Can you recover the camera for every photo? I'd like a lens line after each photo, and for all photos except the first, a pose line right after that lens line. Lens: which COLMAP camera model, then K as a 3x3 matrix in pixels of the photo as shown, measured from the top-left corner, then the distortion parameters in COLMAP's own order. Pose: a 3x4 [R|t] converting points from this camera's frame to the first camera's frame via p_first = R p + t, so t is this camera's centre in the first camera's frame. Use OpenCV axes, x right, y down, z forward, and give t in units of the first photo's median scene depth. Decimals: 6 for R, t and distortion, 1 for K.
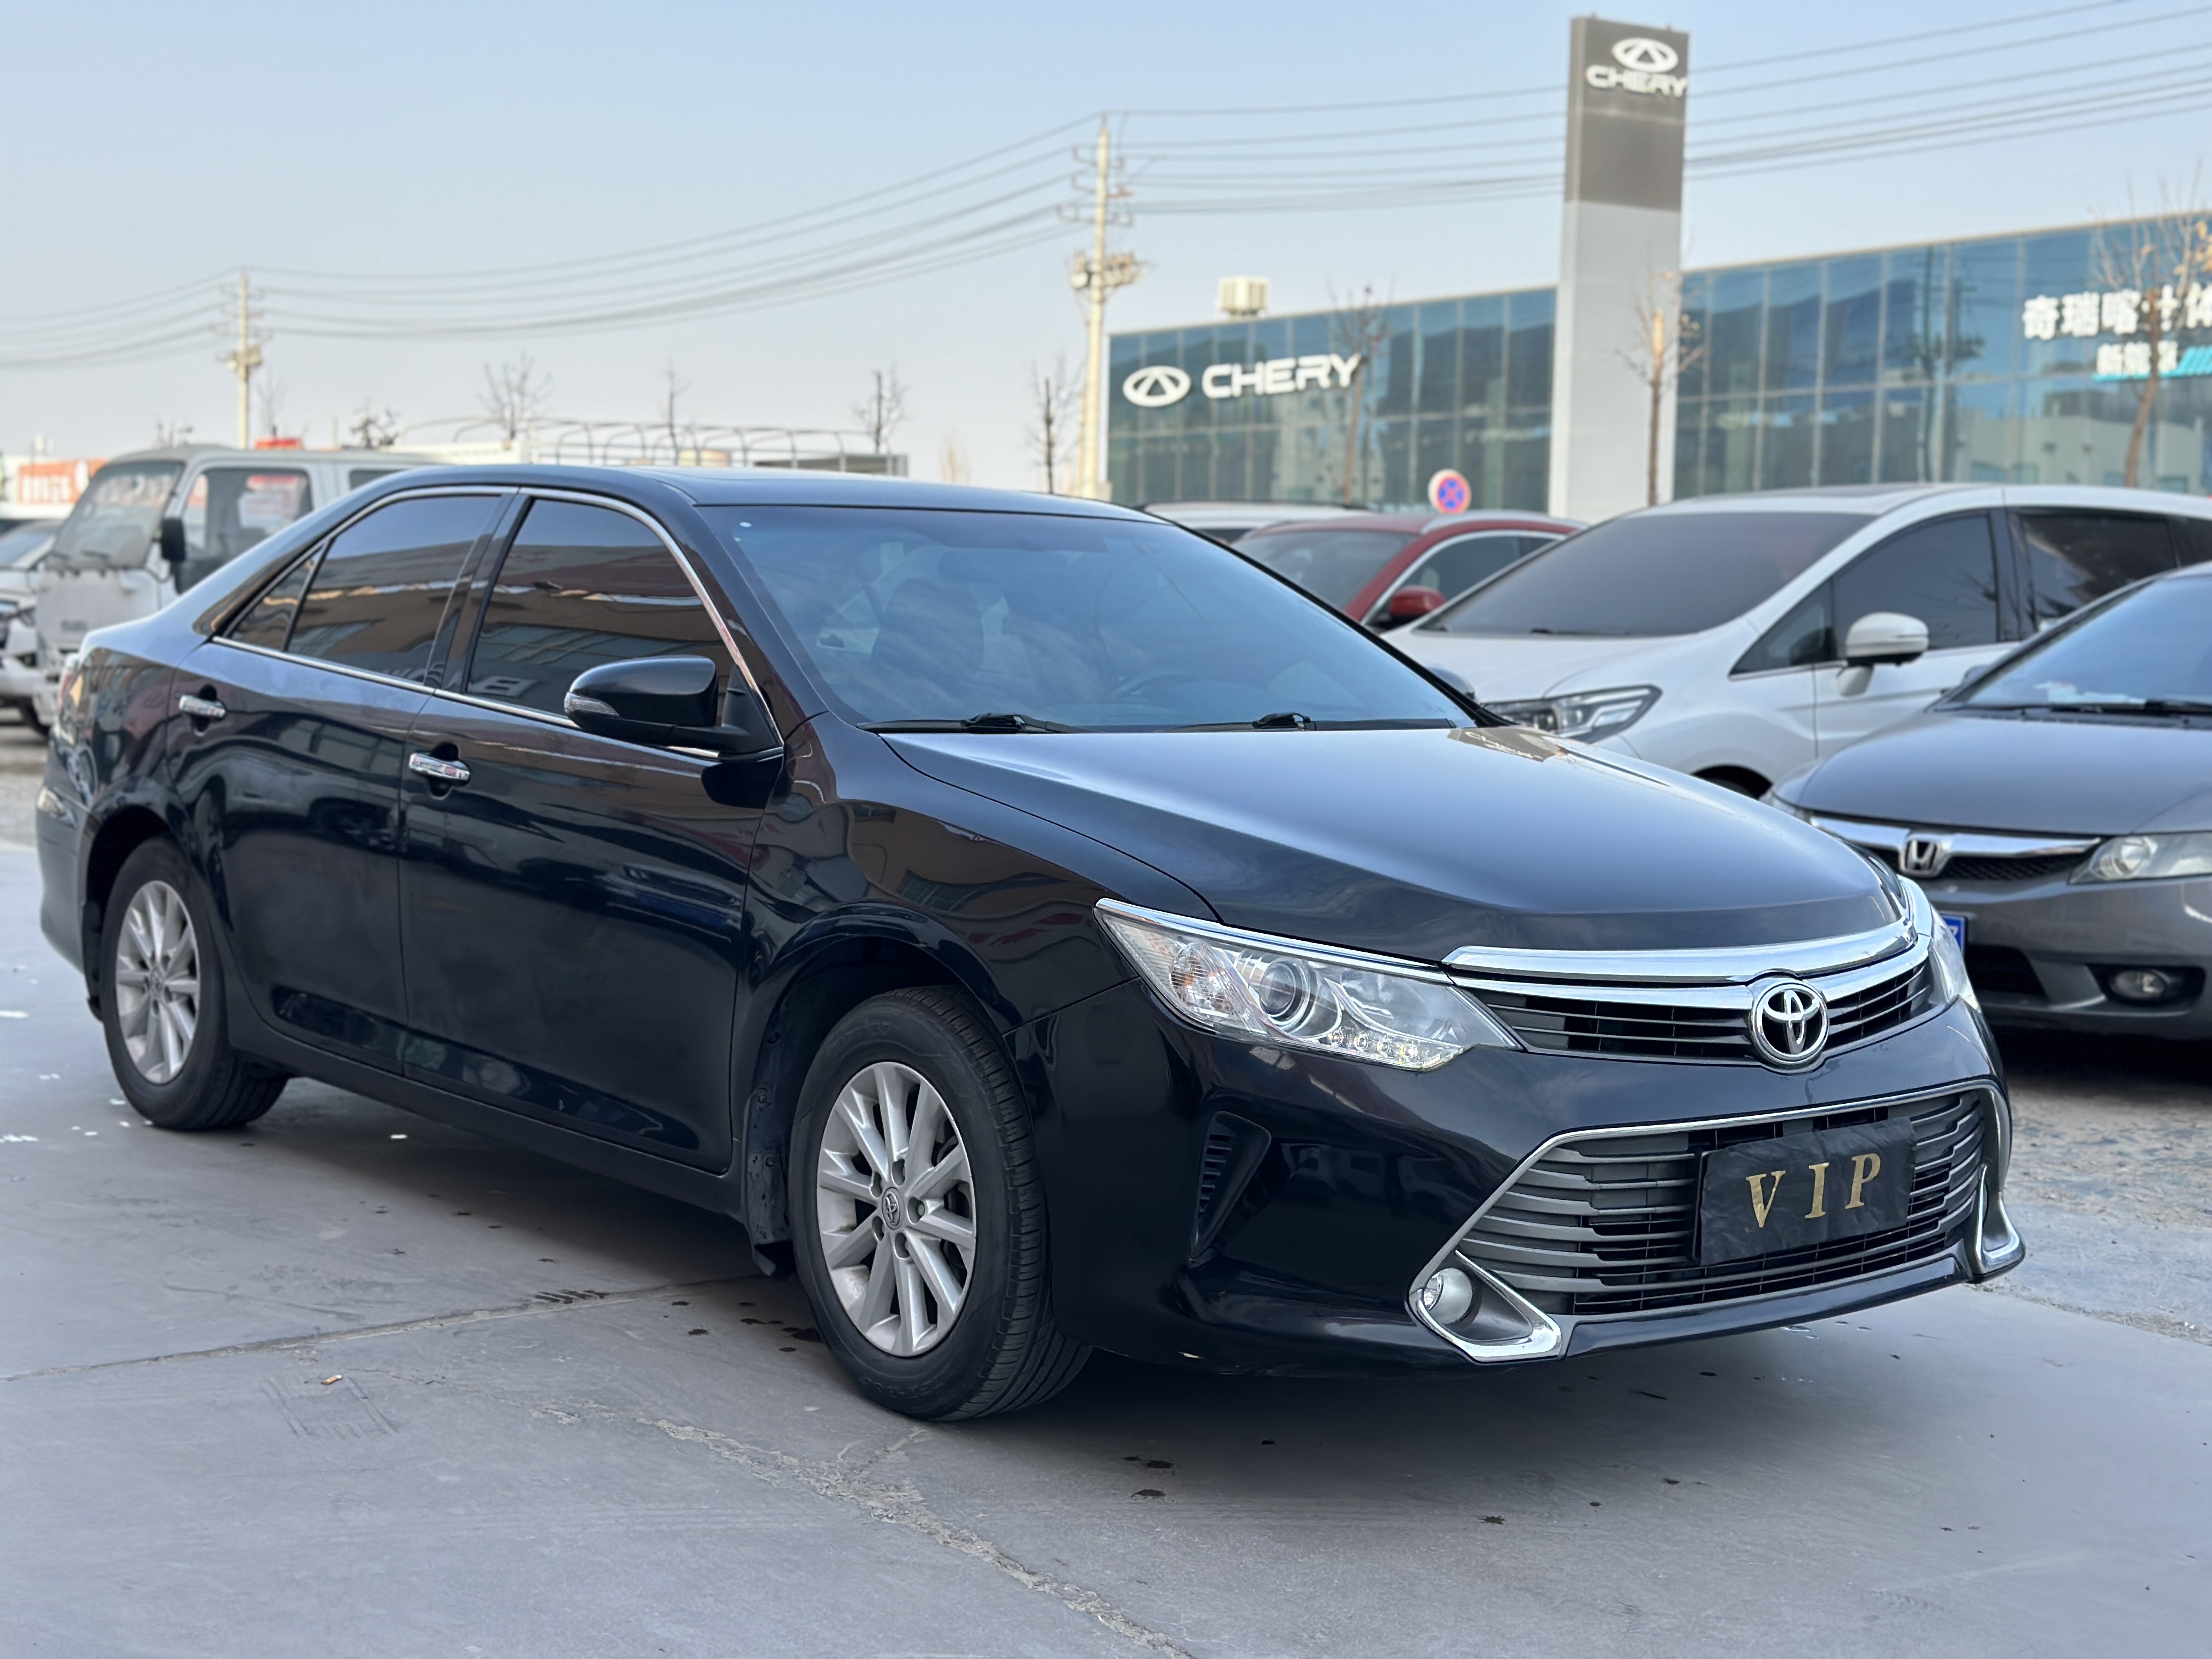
lens RADIAL K [[3101.6, 0, 1105.7], [0, 3101.6, 832.1], [0, 0, 1]] dist [0.120843, 0.000000]
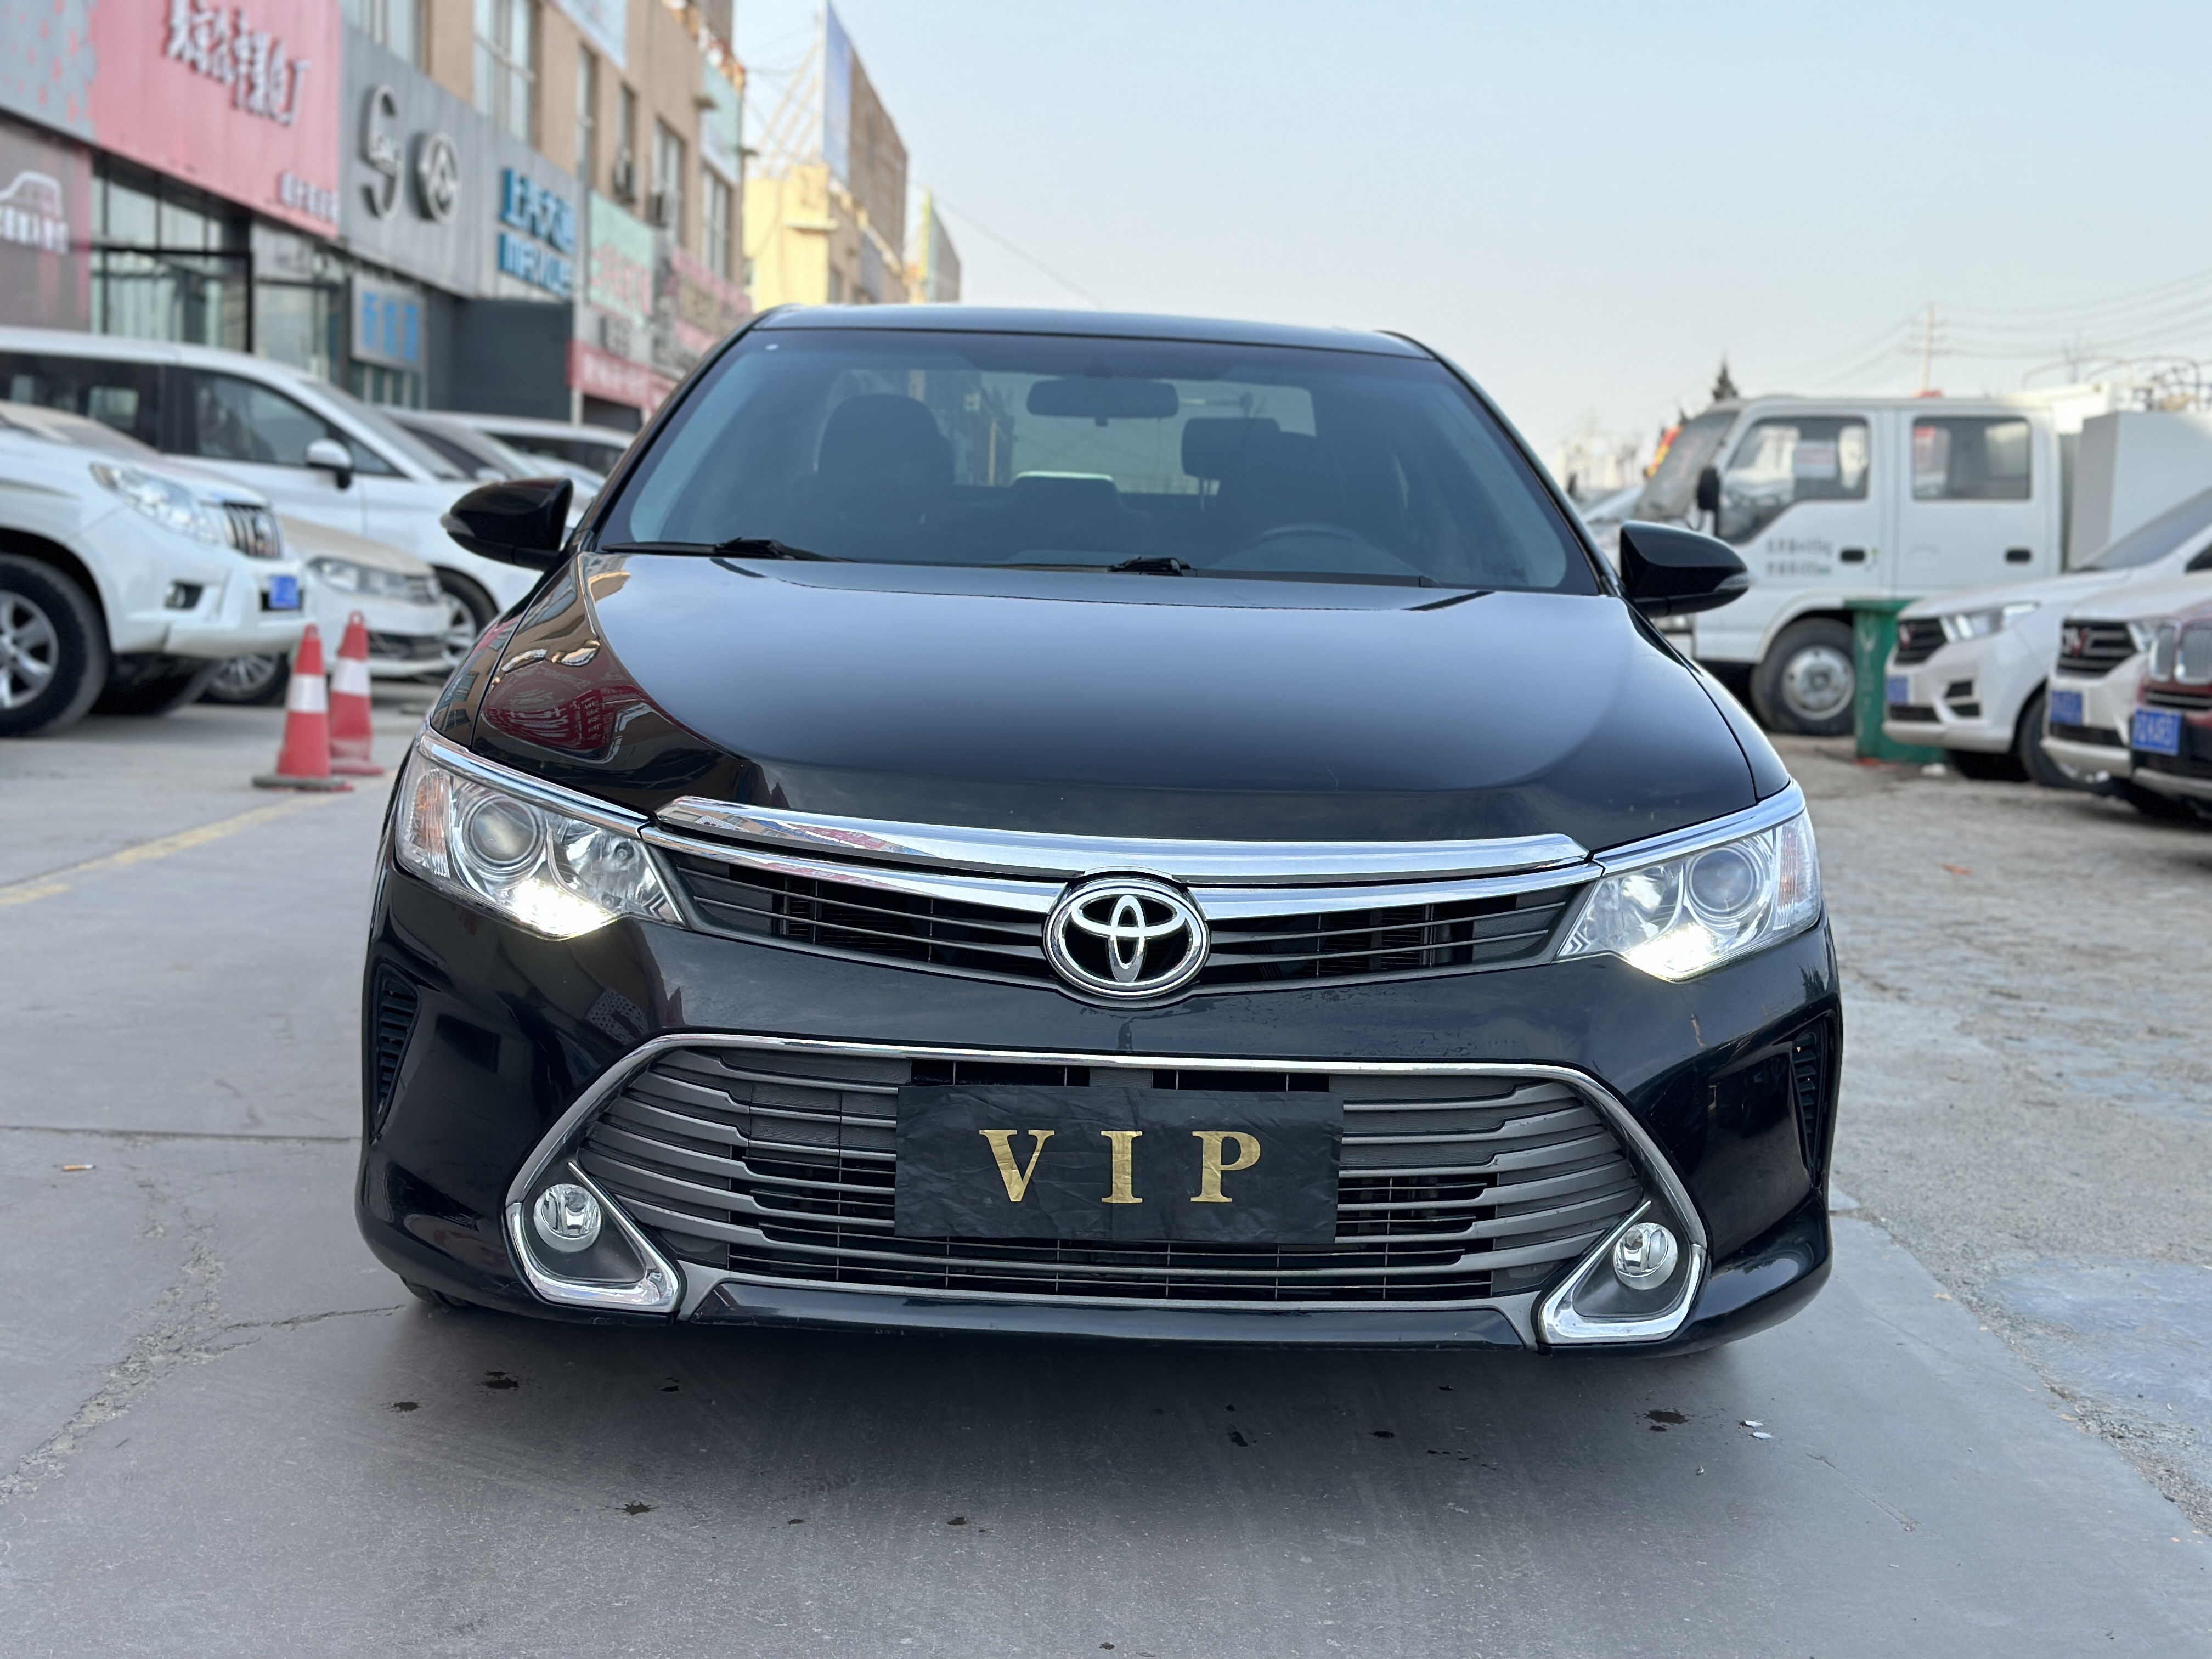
lens RADIAL K [[3101.6, 0, 1106.6], [0, 3101.6, 824.6], [0, 0, 1]] dist [0.120843, 0.000000]
pose [[0.801854, 0.074203, -0.592895, 0.655326], [-0.074410, 0.996936, 0.024134, 0.016188], [0.592869, 0.024765, 0.804918, 0.403947]]
